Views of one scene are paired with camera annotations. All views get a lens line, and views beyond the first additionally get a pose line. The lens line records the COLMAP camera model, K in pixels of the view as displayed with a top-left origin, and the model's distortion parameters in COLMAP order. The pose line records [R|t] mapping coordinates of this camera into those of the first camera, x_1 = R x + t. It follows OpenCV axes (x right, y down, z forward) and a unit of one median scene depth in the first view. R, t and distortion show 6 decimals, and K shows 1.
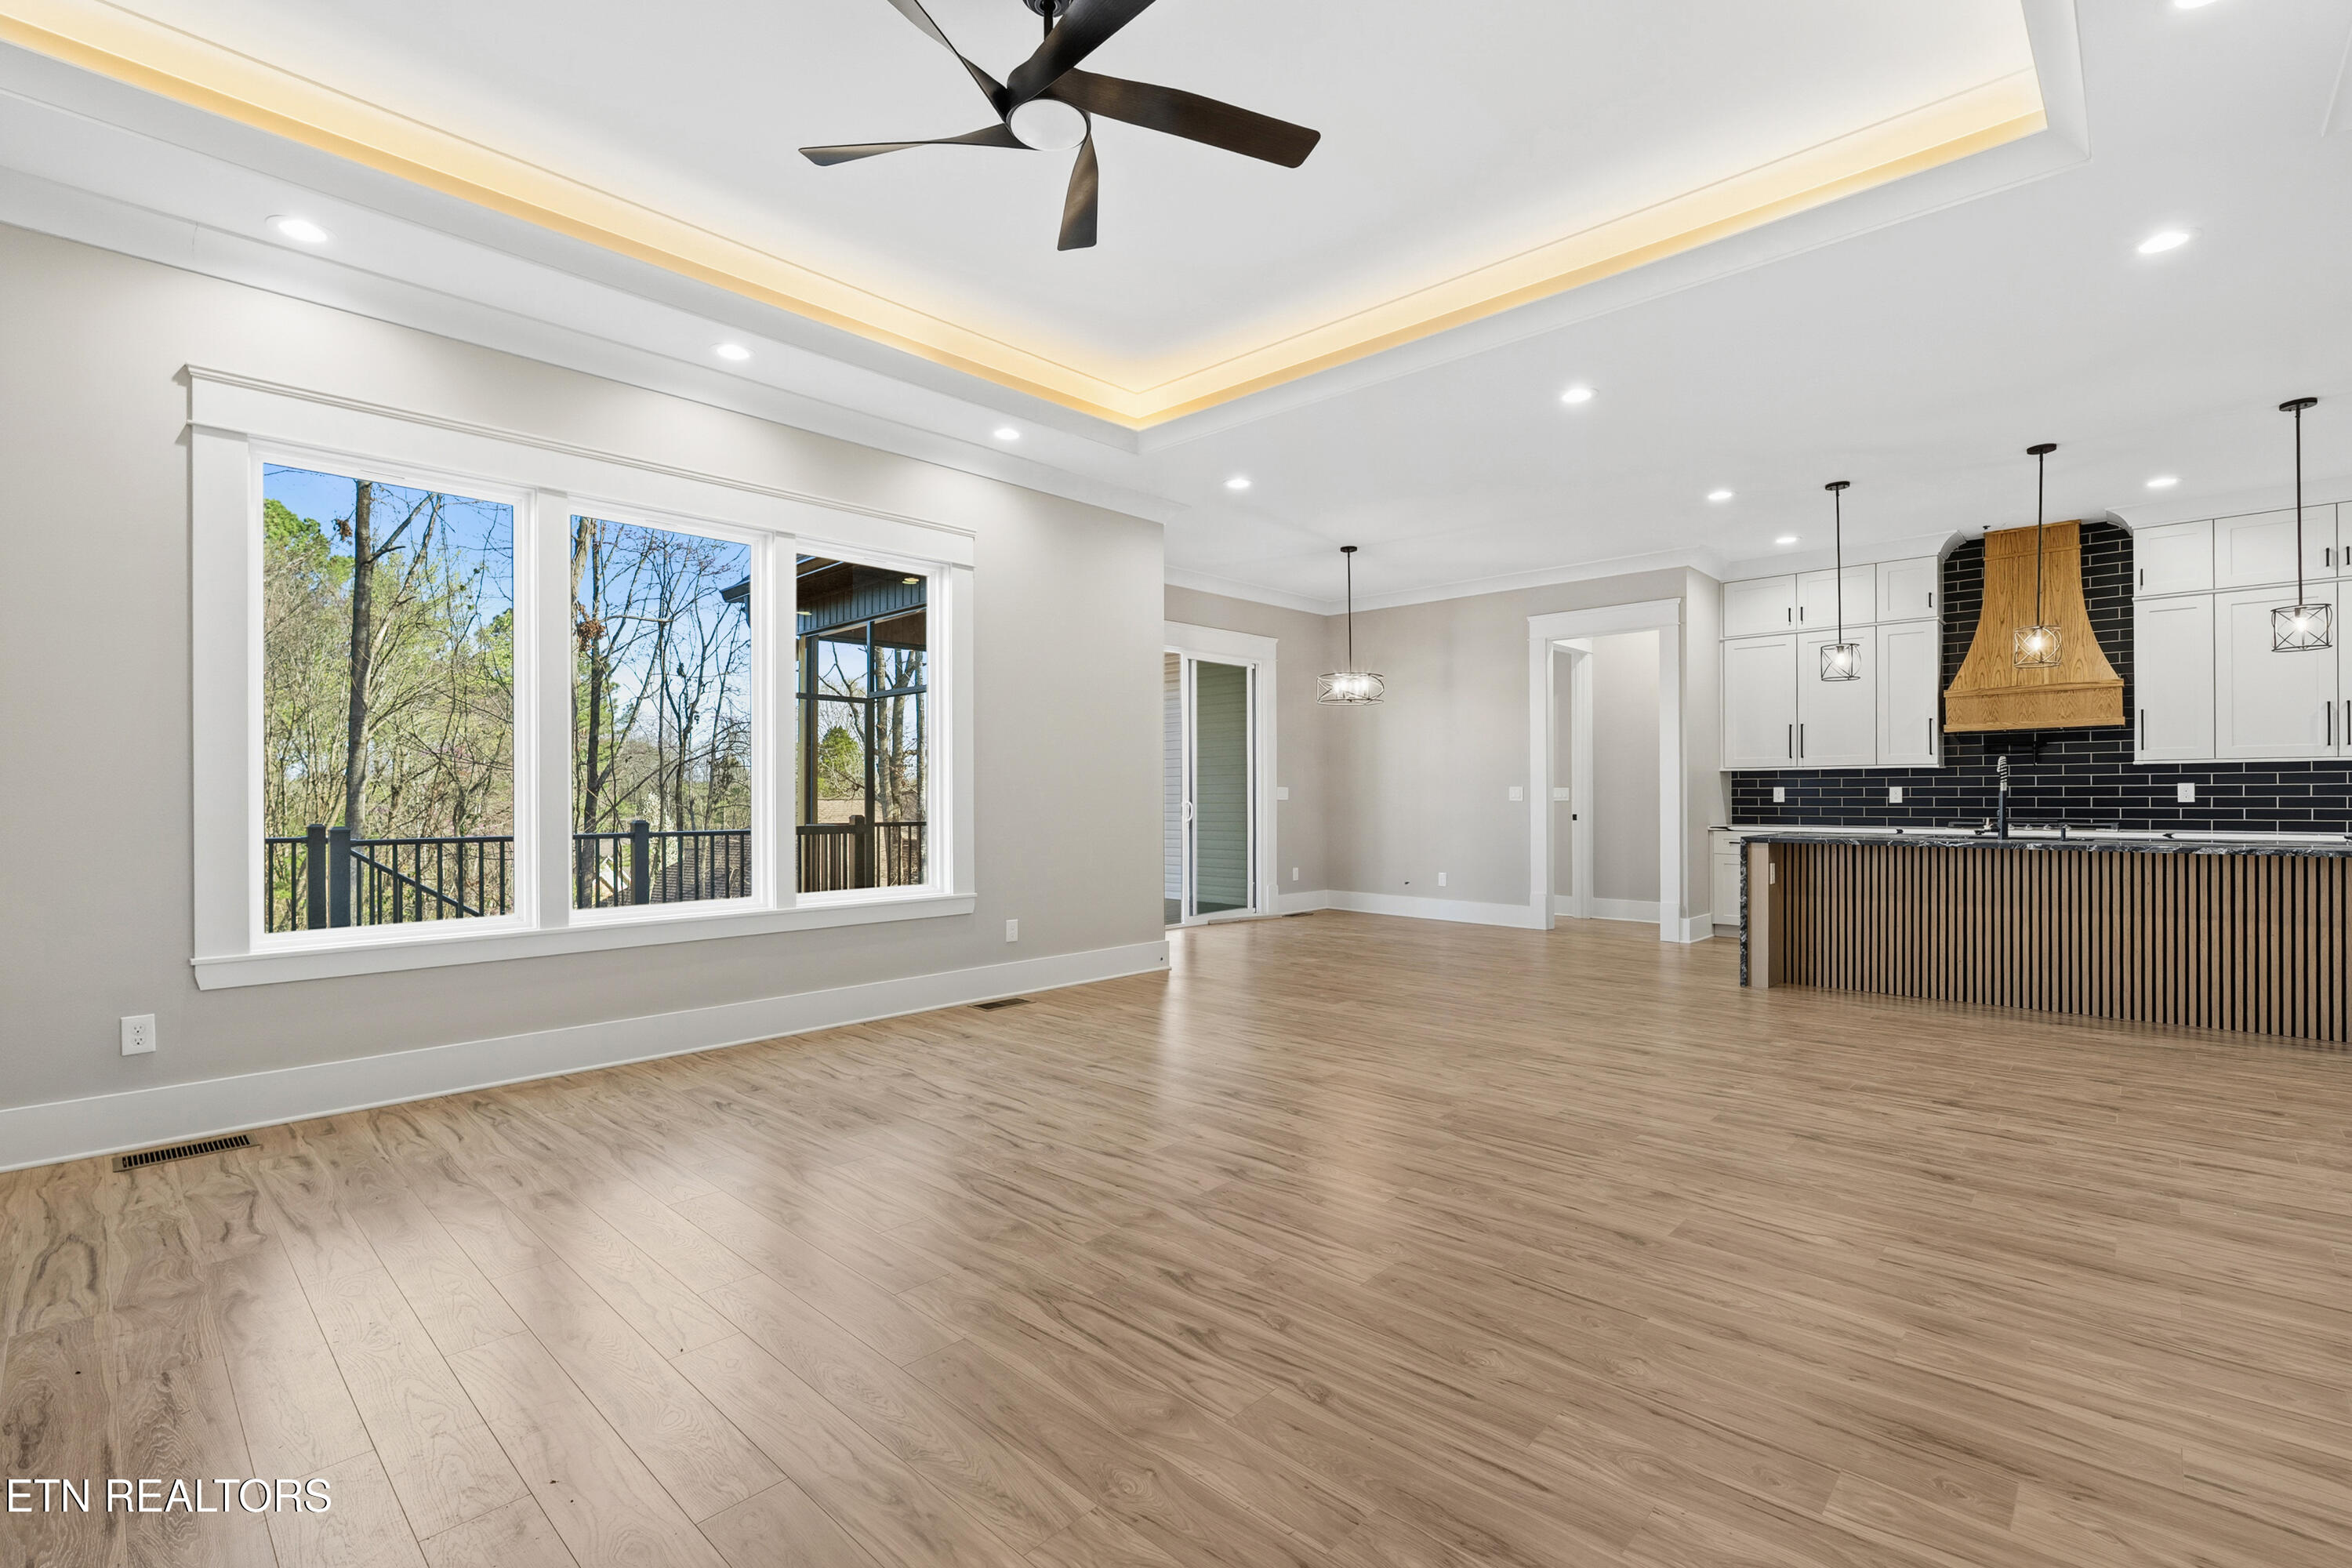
lens RADIAL K [[1039.1, 0, 1171.5], [0, 1039.1, 786.6], [0, 0, 1]] dist [-0.003768, 0.000156]
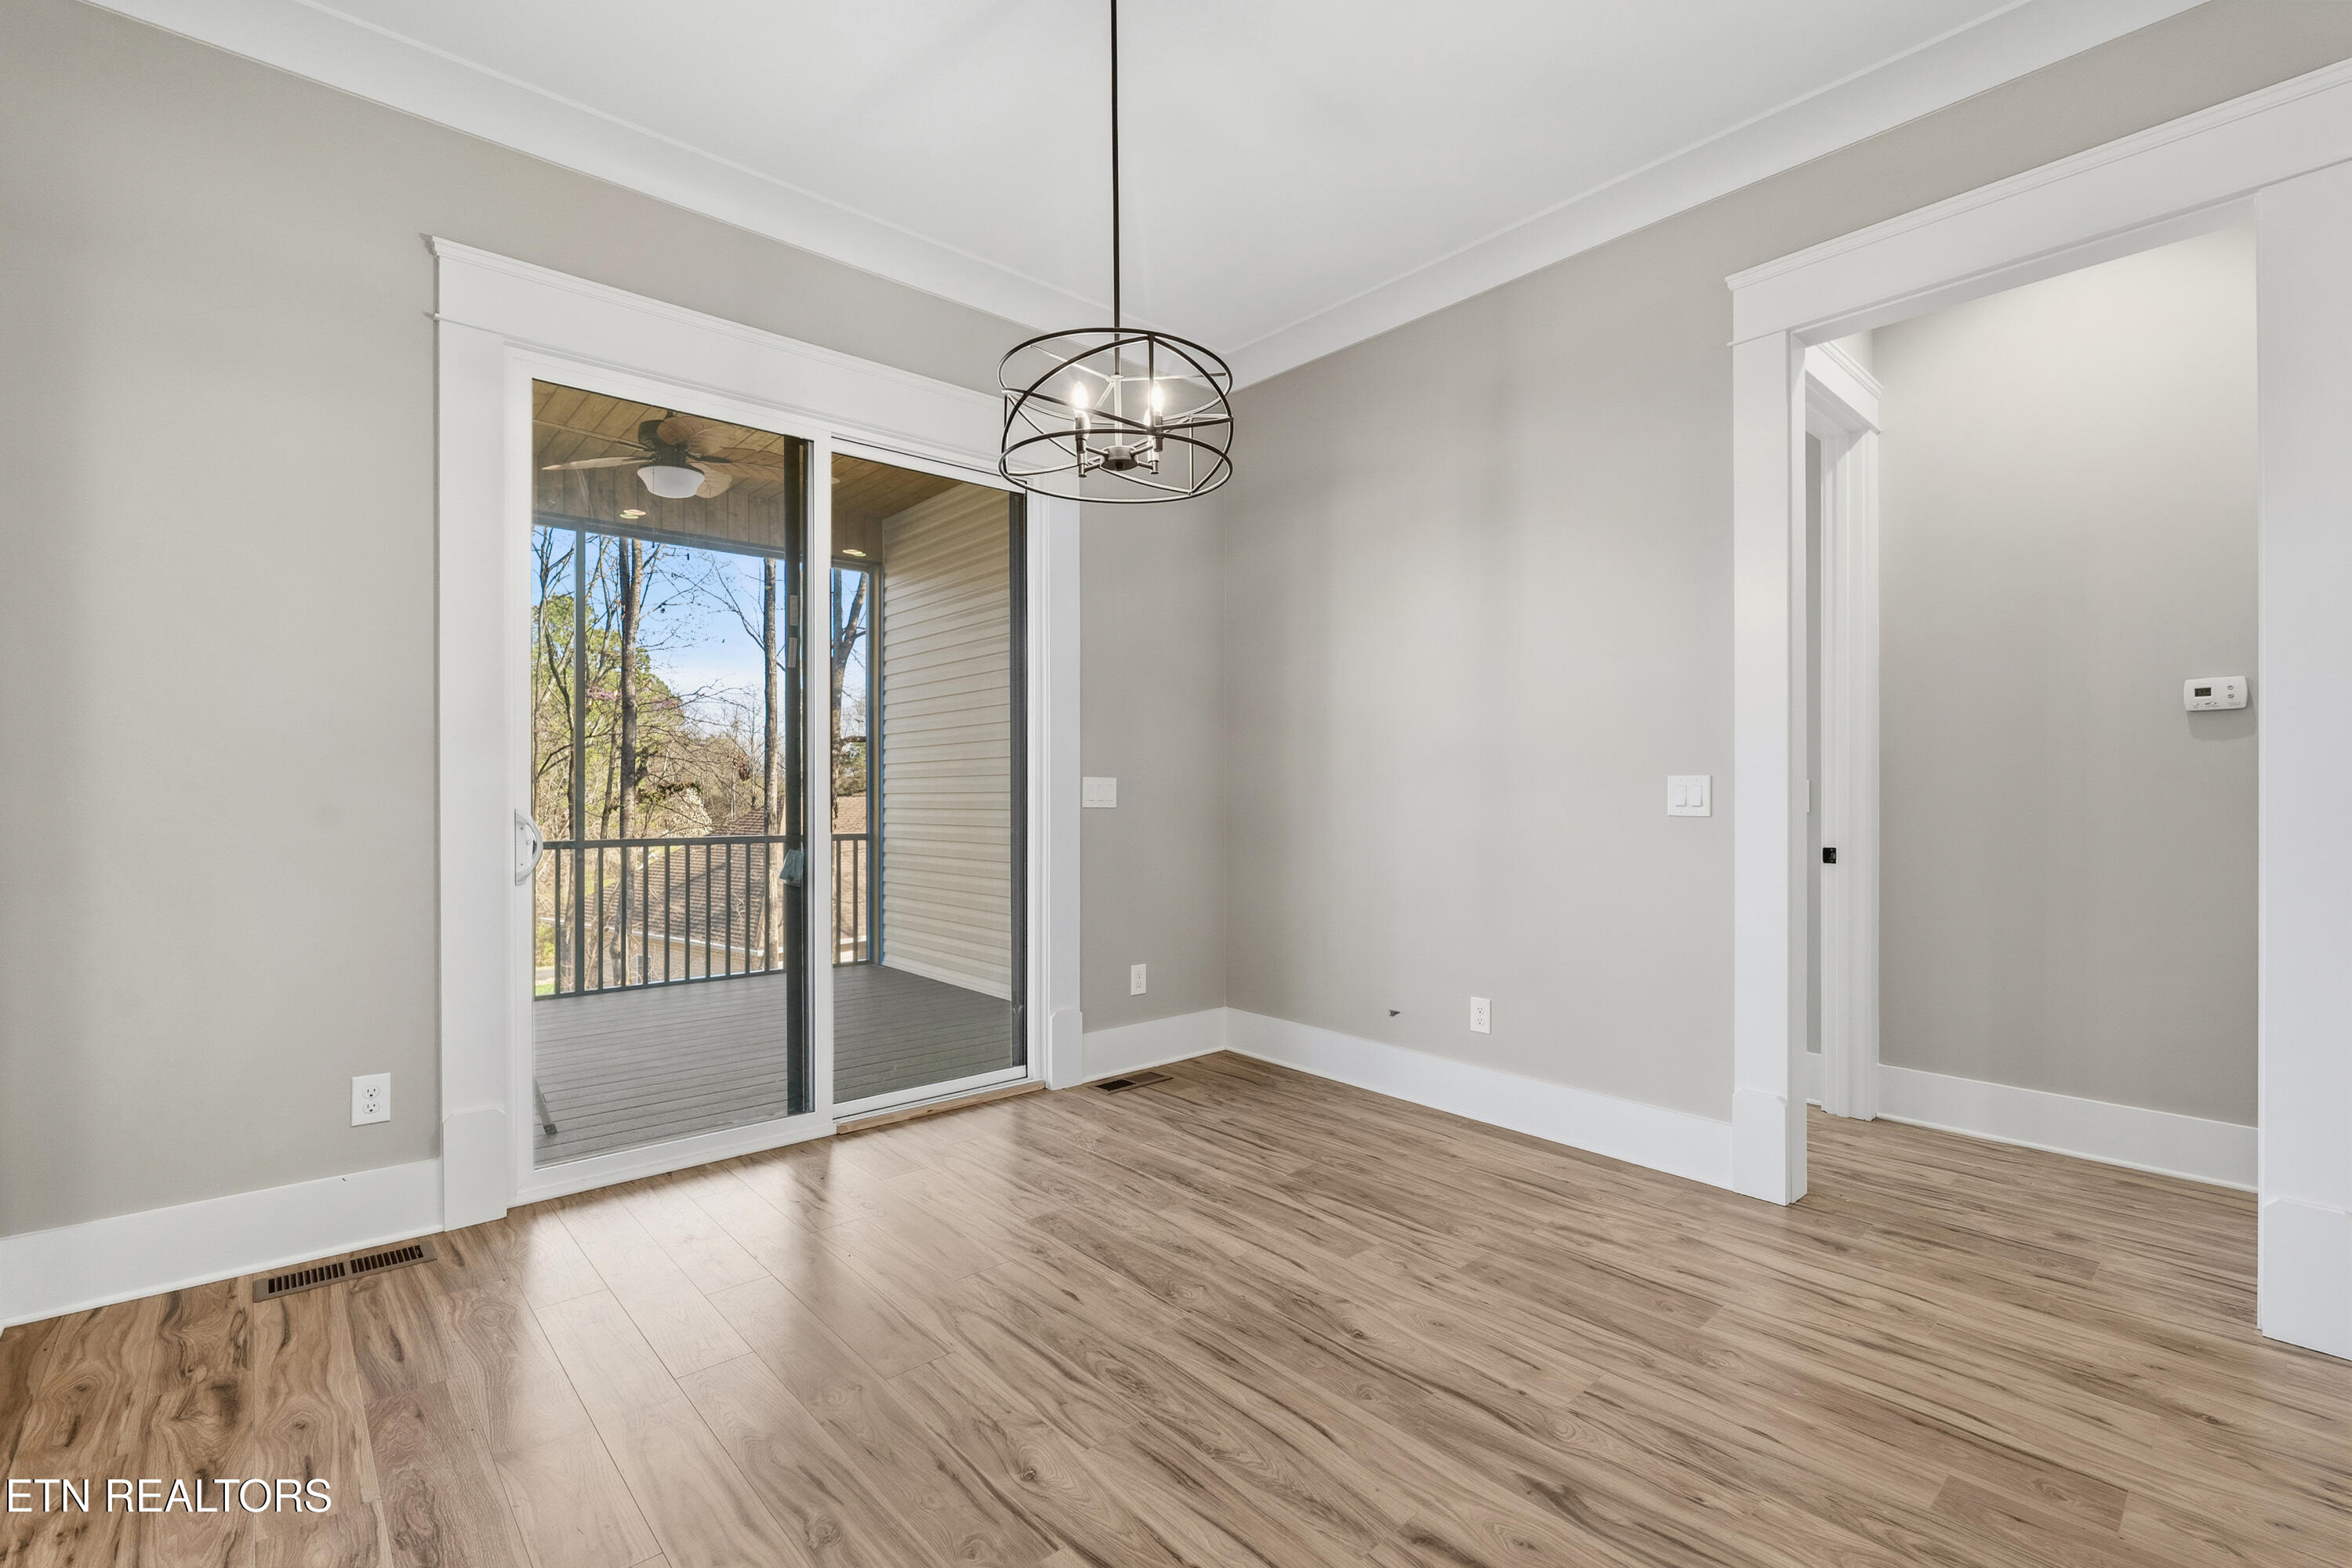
lens RADIAL K [[1039.1, 0, 1171.5], [0, 1039.1, 786.6], [0, 0, 1]] dist [-0.003768, 0.000156]
pose [[0.996839, 0.001598, -0.079433, 0.416167], [-0.001276, 0.999991, 0.004102, 0.006090], [0.079439, -0.003988, 0.996832, 1.423781]]
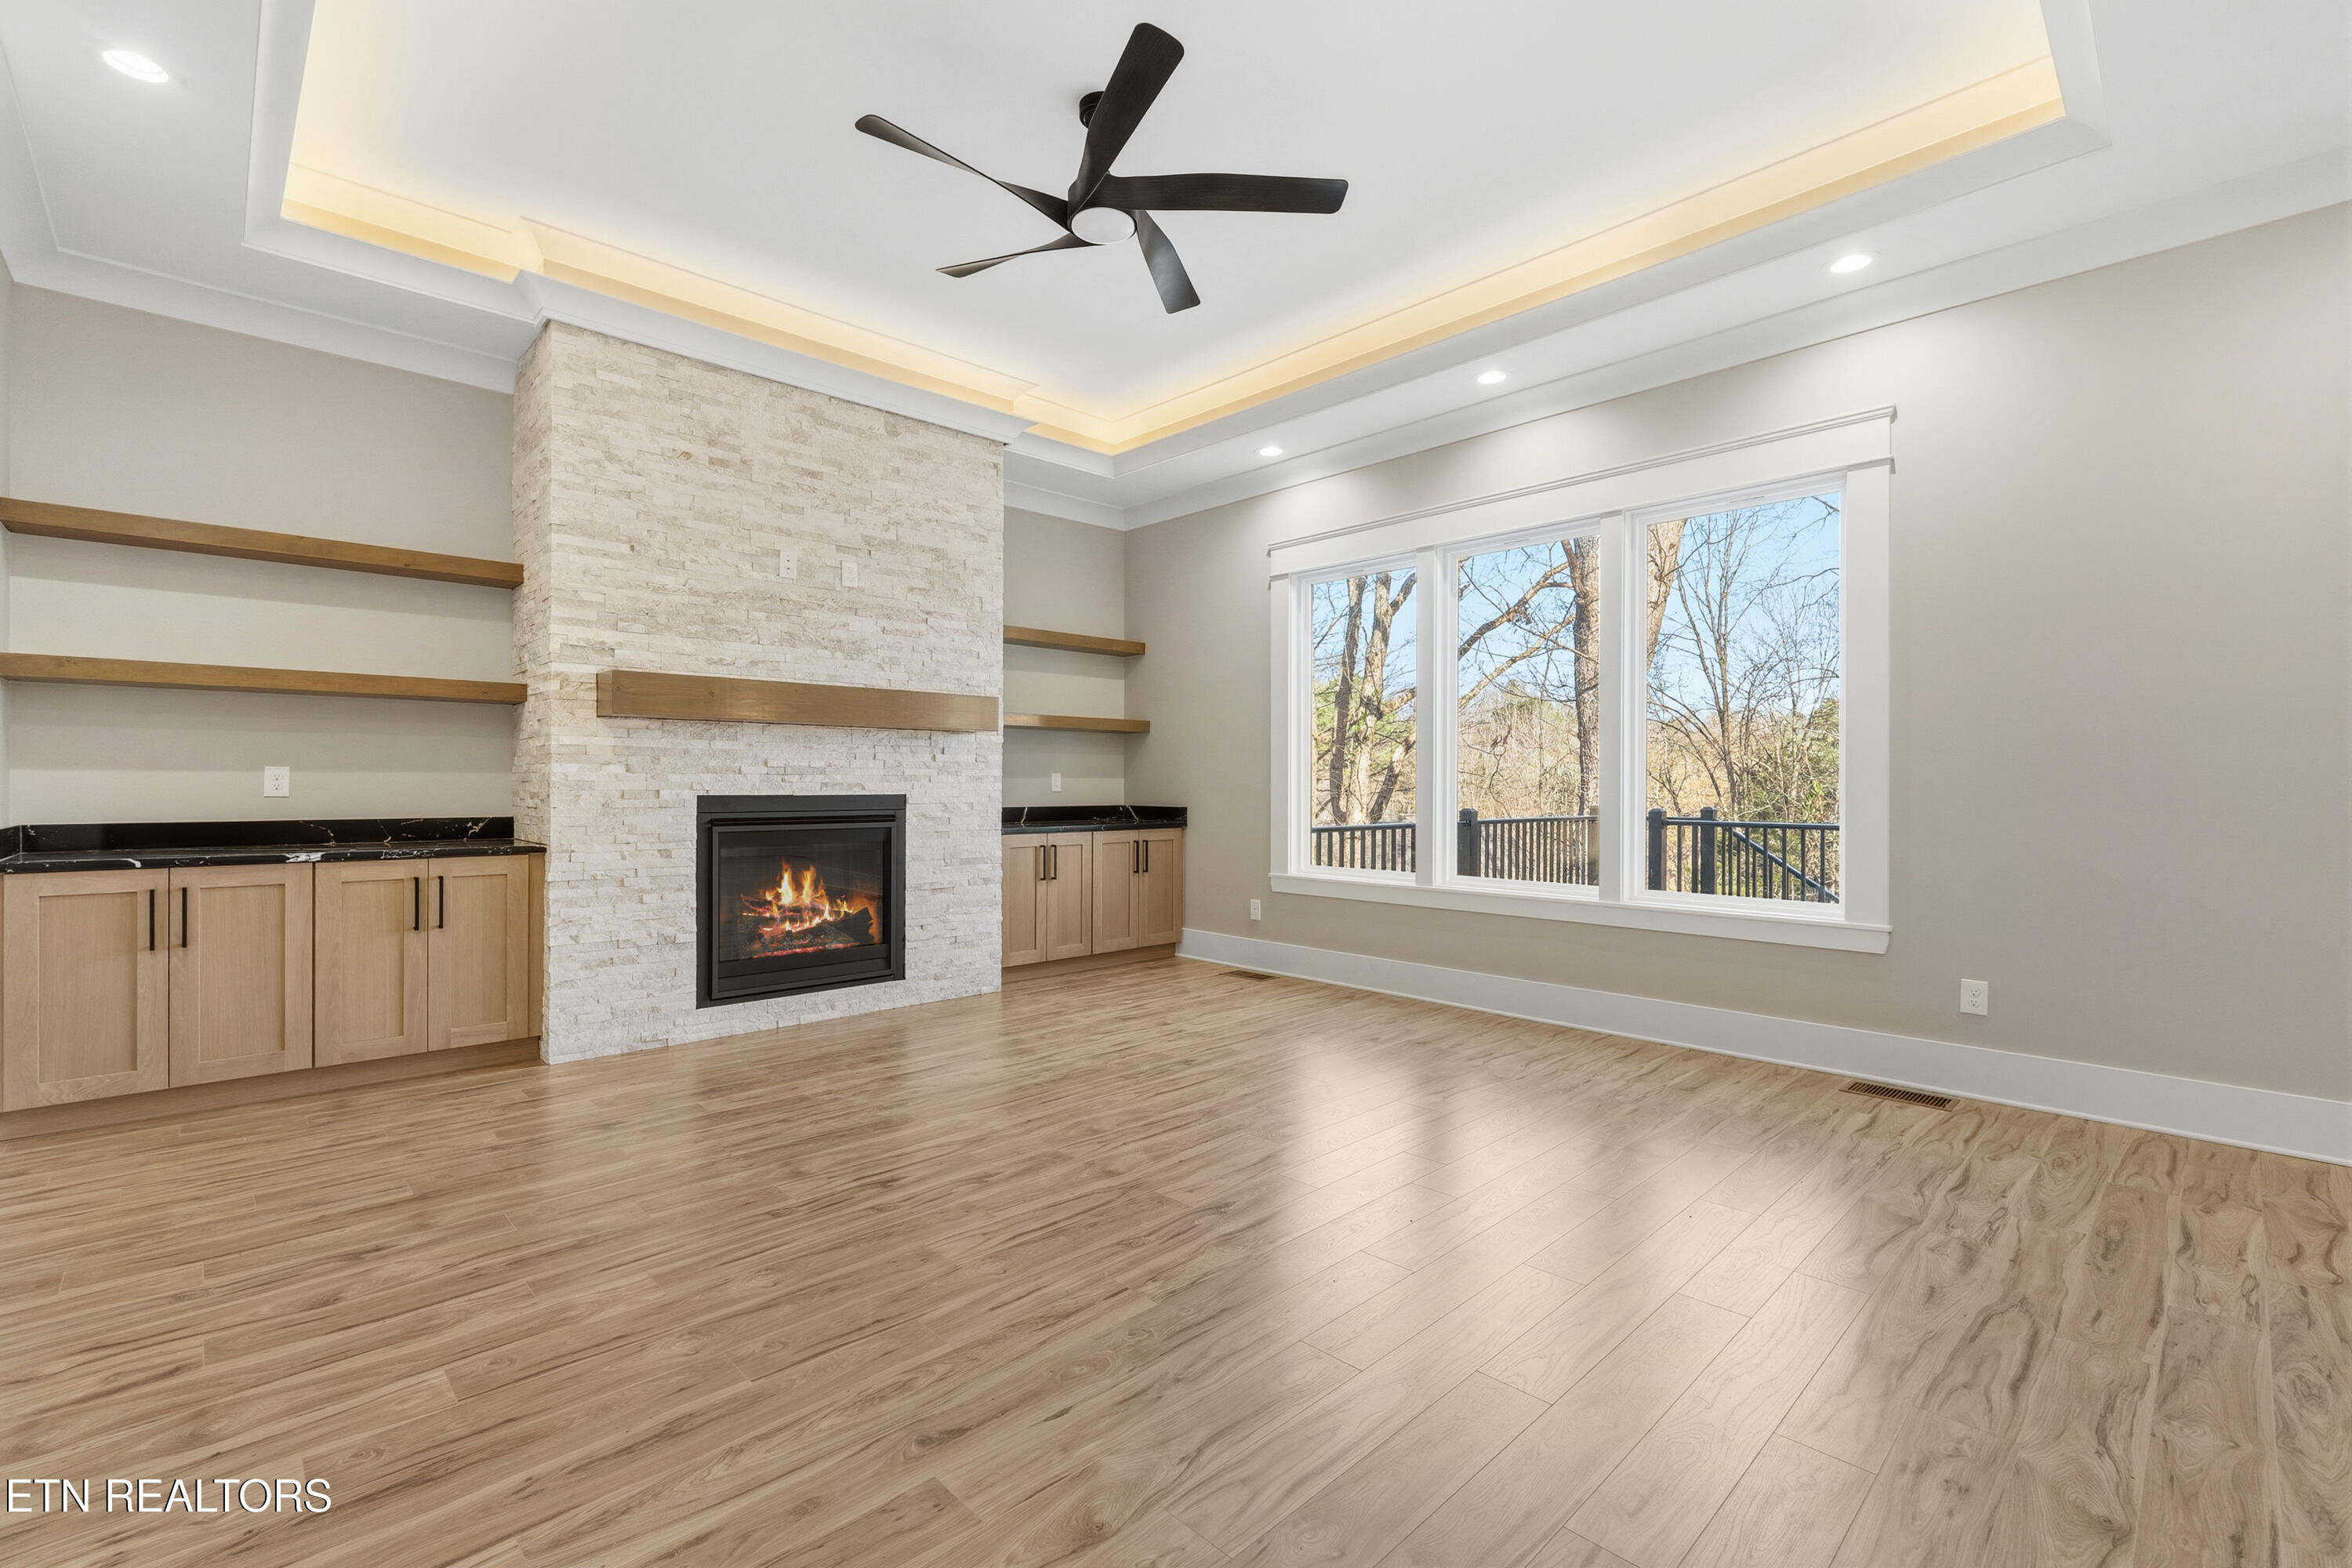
lens RADIAL K [[1026.2, 0, 1176.0], [0, 1026.2, 784.0], [0, 0, 1]] dist [-0.006596, 0.000754]
pose [[-0.044268, 0.003638, -0.999013, 0.737090], [0.005833, 0.999977, 0.003383, 0.003123], [0.999003, -0.005678, -0.044288, 0.789894]]
